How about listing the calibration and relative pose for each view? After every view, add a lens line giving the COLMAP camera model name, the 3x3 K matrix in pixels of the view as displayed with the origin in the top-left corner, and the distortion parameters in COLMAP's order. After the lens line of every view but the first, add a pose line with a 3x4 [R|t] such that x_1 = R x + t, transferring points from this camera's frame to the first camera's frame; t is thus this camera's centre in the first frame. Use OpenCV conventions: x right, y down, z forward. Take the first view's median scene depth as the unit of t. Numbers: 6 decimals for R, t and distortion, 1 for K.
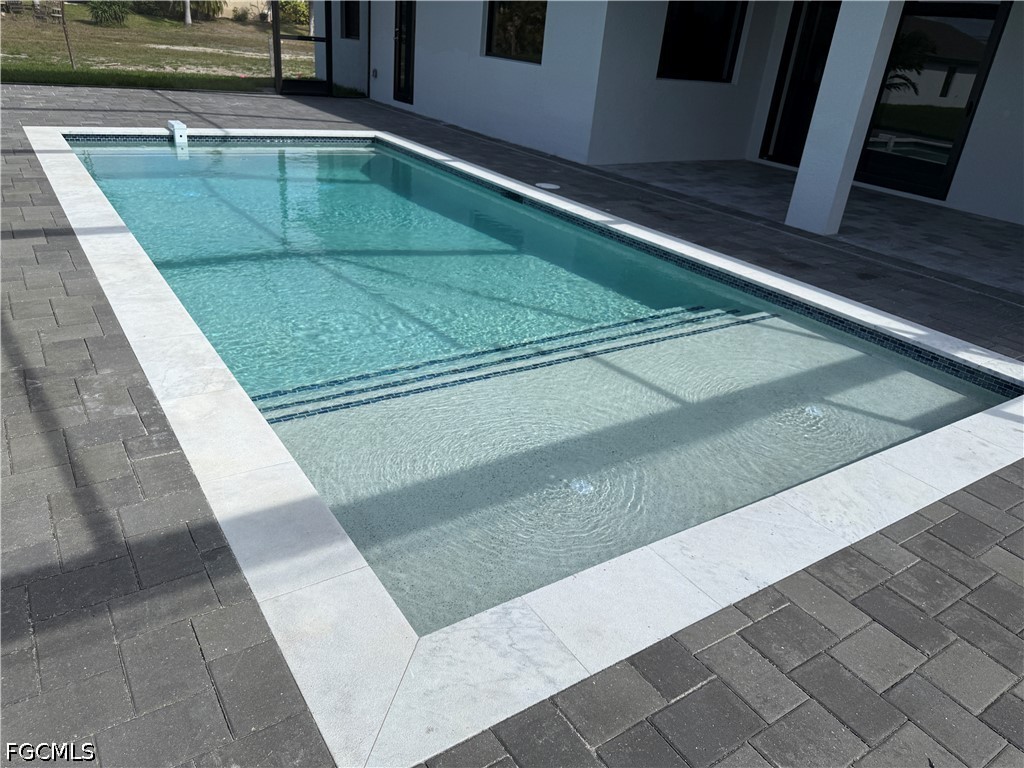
lens RADIAL K [[729.4, 0, 502.4], [0, 729.4, 377.3], [0, 0, 1]] dist [0.017890, -0.017970]
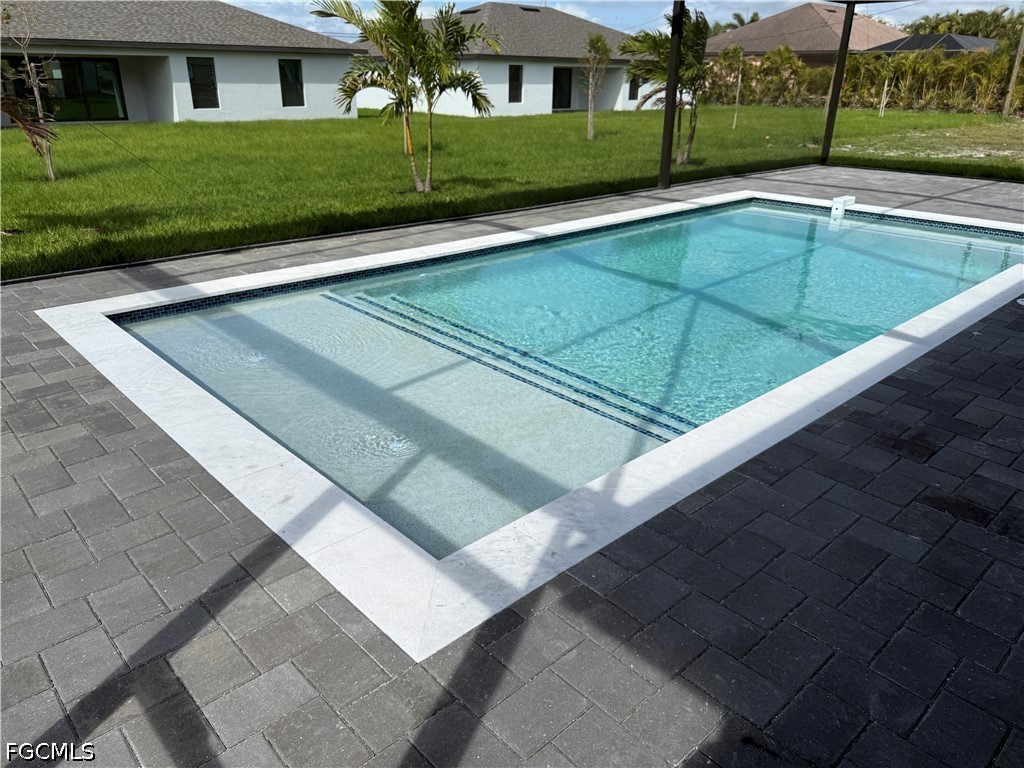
lens RADIAL K [[729.4, 0, 501.8], [0, 729.4, 387.0], [0, 0, 1]] dist [0.017890, -0.017970]
pose [[0.152635, 0.313370, -0.937284, 1.222673], [-0.434580, 0.873065, 0.221129, -0.266929], [0.887605, 0.373573, 0.269445, 0.800299]]
